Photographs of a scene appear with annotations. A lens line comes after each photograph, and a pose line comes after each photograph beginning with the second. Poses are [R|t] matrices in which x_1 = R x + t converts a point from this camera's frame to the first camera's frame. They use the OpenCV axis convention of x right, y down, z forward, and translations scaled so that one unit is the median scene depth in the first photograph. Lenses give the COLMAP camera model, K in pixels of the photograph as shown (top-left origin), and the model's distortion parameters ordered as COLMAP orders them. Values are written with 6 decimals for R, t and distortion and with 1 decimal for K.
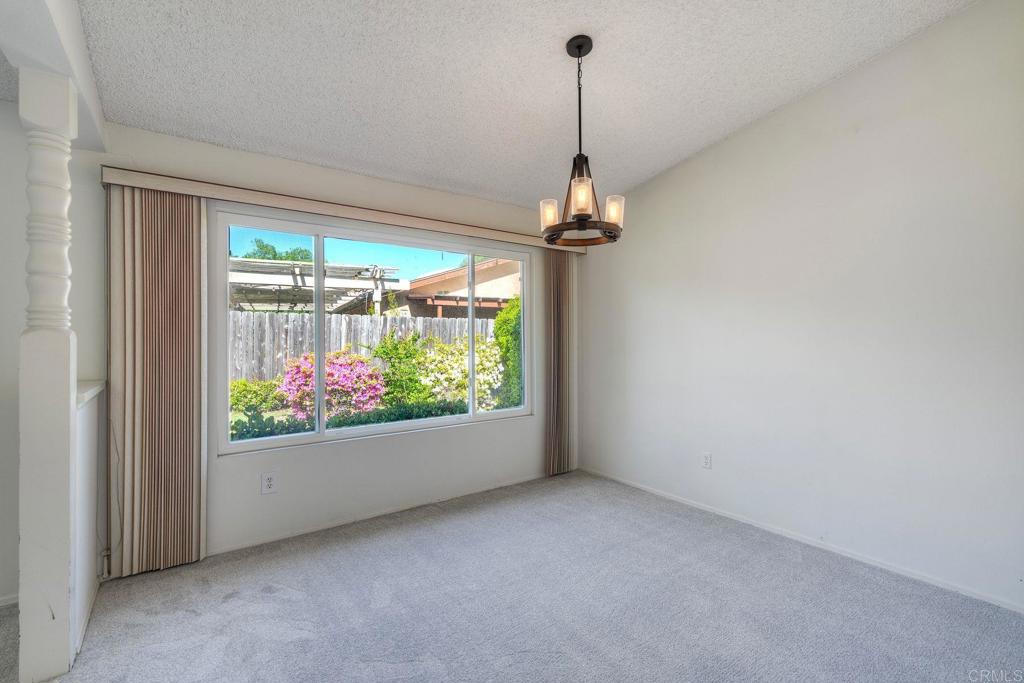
lens RADIAL K [[460.3, 0, 515.3], [0, 460.3, 333.7], [0, 0, 1]] dist [0.001900, 0.000157]
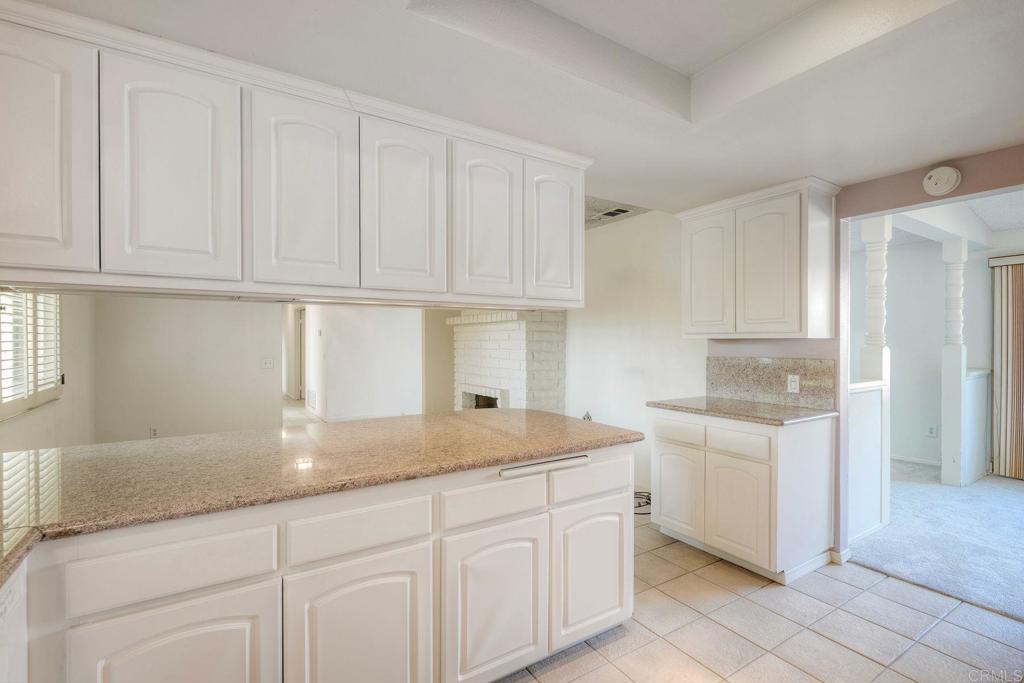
lens RADIAL K [[460.3, 0, 513.4], [0, 460.3, 341.4], [0, 0, 1]] dist [0.001900, 0.000157]
pose [[-0.059848, 0.005887, -0.998190, 1.192964], [0.002456, 0.999980, 0.005751, -0.032277], [0.998204, -0.002107, -0.059861, -0.902799]]
